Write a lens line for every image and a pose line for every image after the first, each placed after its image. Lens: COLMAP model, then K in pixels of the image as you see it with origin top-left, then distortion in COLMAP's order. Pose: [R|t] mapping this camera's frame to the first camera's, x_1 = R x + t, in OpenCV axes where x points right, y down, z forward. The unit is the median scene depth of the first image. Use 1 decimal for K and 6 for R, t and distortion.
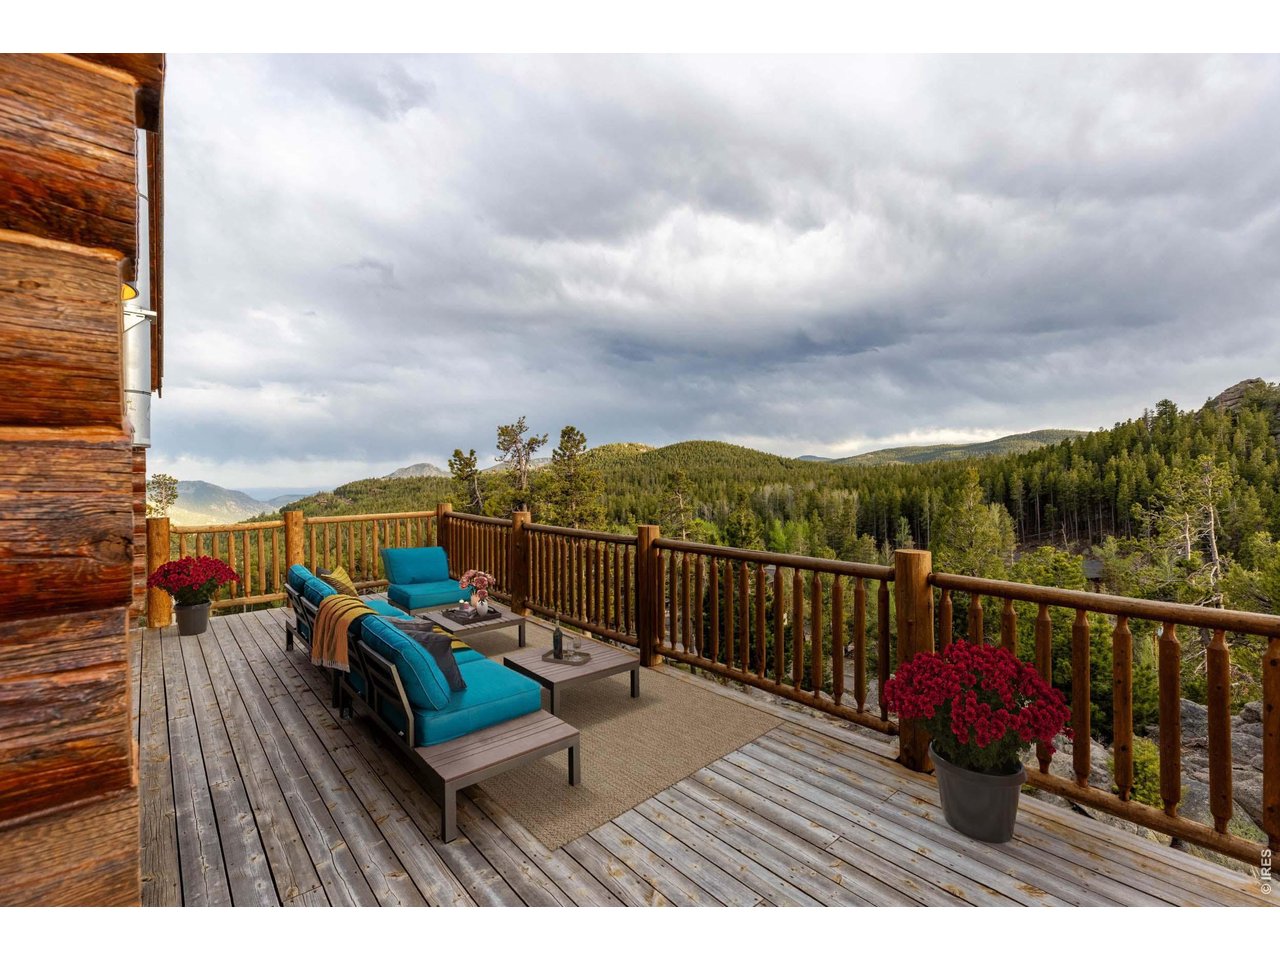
lens RADIAL K [[589.9, 0, 632.1], [0, 589.9, 479.4], [0, 0, 1]] dist [0.013967, 0.000183]
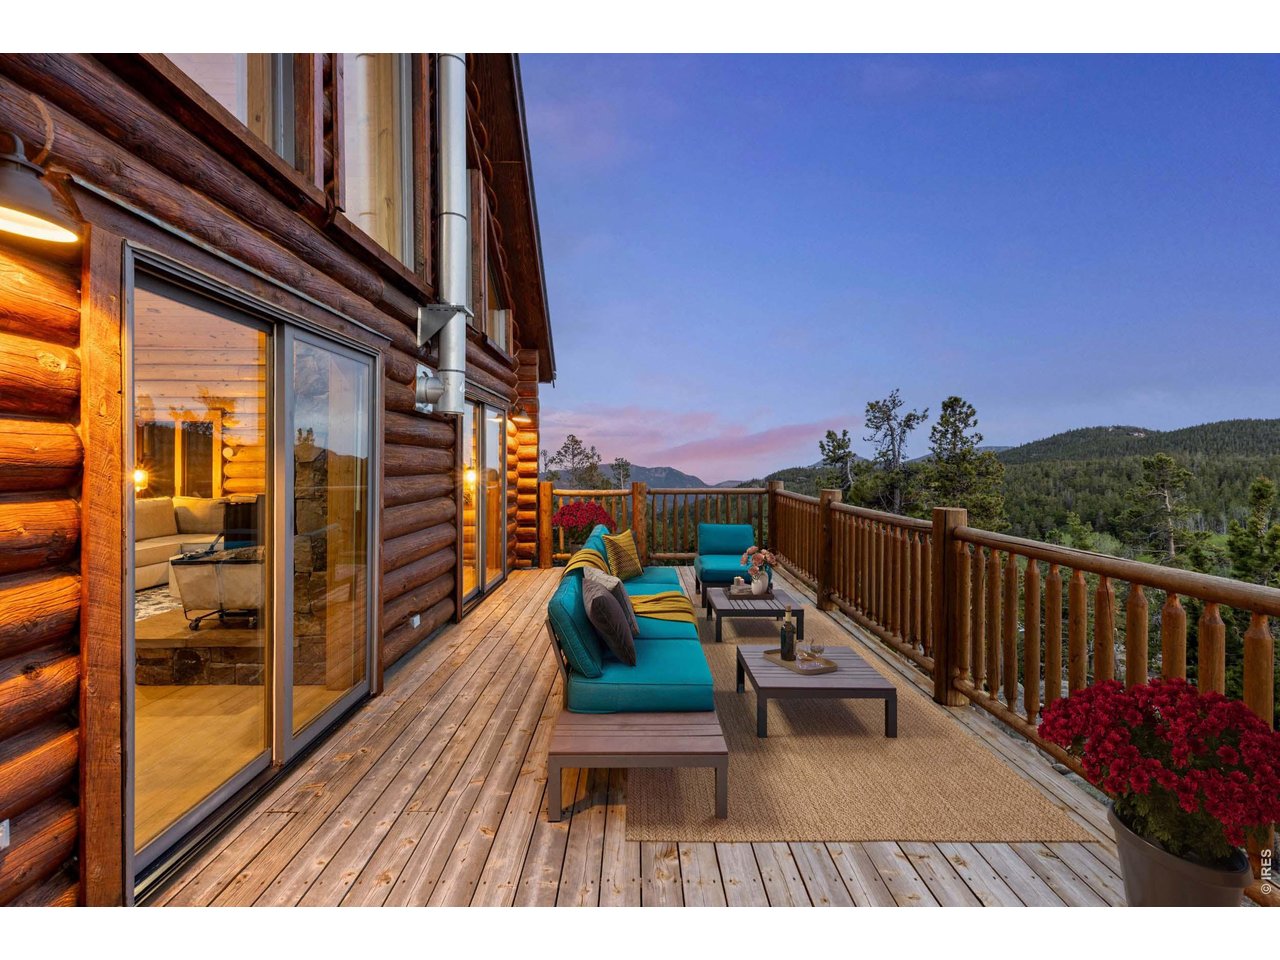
lens RADIAL K [[589.9, 0, 635.9], [0, 589.9, 469.5], [0, 0, 1]] dist [0.013967, 0.000183]
pose [[0.766372, 0.018001, -0.642145, 0.081686], [-0.018851, 0.999807, 0.005530, 0.014119], [0.642121, 0.007867, 0.766563, 0.085237]]
